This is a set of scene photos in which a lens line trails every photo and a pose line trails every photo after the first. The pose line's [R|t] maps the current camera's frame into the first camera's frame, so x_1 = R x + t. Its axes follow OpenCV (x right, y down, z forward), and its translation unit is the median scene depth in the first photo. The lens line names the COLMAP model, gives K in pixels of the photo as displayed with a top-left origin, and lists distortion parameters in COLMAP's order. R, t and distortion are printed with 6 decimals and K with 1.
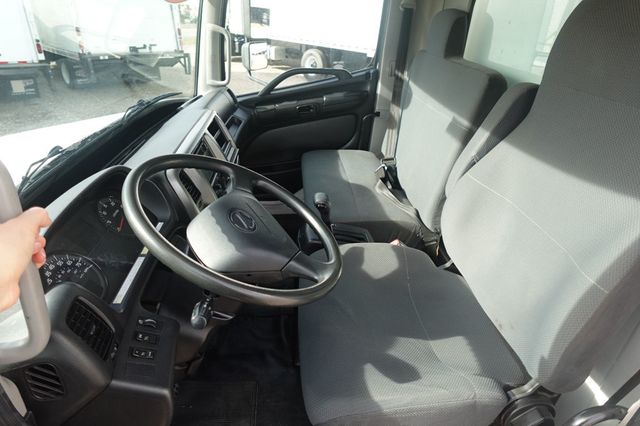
lens RADIAL K [[379.6, 0, 321.0], [0, 379.6, 213.3], [0, 0, 1]] dist [-0.002832, 0.002577]
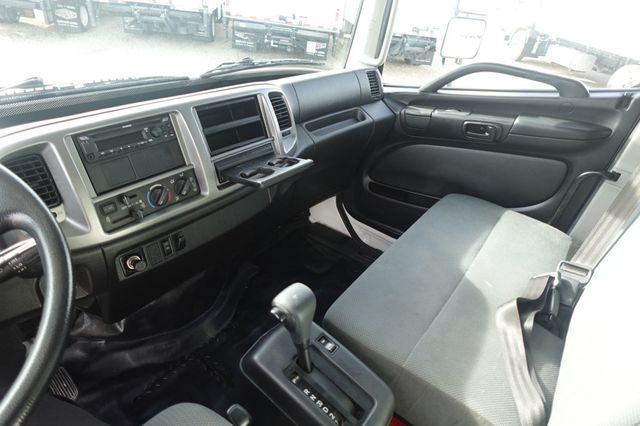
lens RADIAL K [[380.9, 0, 321.4], [0, 380.9, 214.7], [0, 0, 1]] dist [-0.001929, 0.001974]
pose [[0.752873, 0.394952, -0.526493, 0.151985], [-0.385392, 0.913002, 0.133793, -0.134563], [0.533531, 0.102177, 0.839586, 0.364986]]
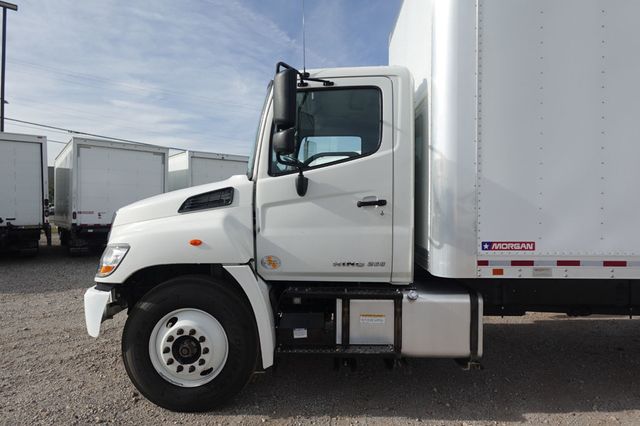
lens RADIAL K [[380.1, 0, 321.3], [0, 380.1, 214.0], [0, 0, 1]] dist [-0.001273, 0.000928]
pose [[0.992205, -0.041922, -0.117357, 0.171255], [-0.017482, 0.885586, -0.464147, 0.926003], [0.123387, 0.462580, 0.877949, -0.949140]]
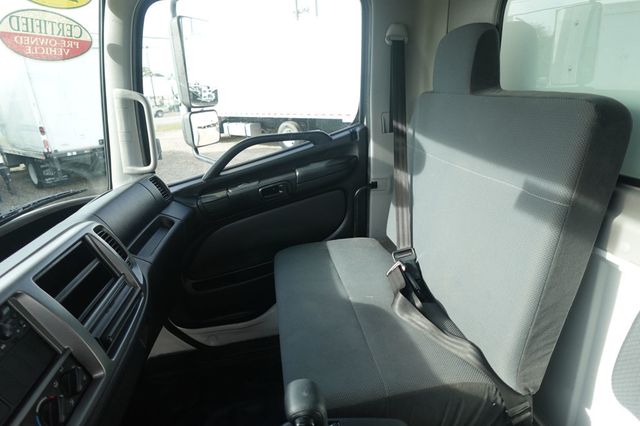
lens RADIAL K [[380.9, 0, 321.4], [0, 380.9, 214.7], [0, 0, 1]] dist [-0.001929, 0.001974]
pose [[0.992179, -0.120317, 0.033250, 0.021352], [0.124169, 0.978593, -0.164128, -0.106982], [-0.012791, 0.166973, 0.985879, 0.320890]]
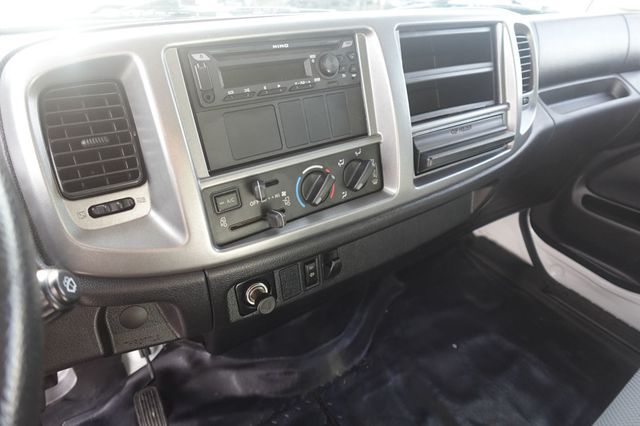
lens RADIAL K [[379.6, 0, 321.0], [0, 379.6, 213.3], [0, 0, 1]] dist [-0.002832, 0.002577]
pose [[0.493909, 0.507928, -0.705736, -0.012846], [-0.455435, 0.842522, 0.287639, -0.089716], [0.740697, 0.179349, 0.647458, 0.461383]]
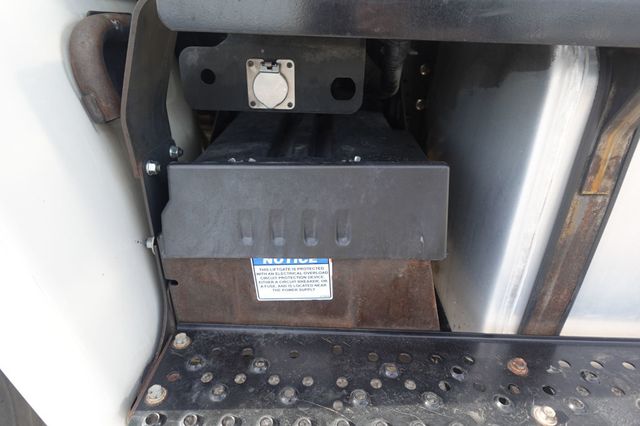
lens RADIAL K [[379.6, 0, 321.0], [0, 379.6, 213.3], [0, 0, 1]] dist [-0.002832, 0.002577]
pose [[0.990256, 0.025478, -0.136908, -0.036520], [-0.031108, 0.998749, -0.039145, 0.637473], [0.135740, 0.043022, 0.989810, 0.224010]]
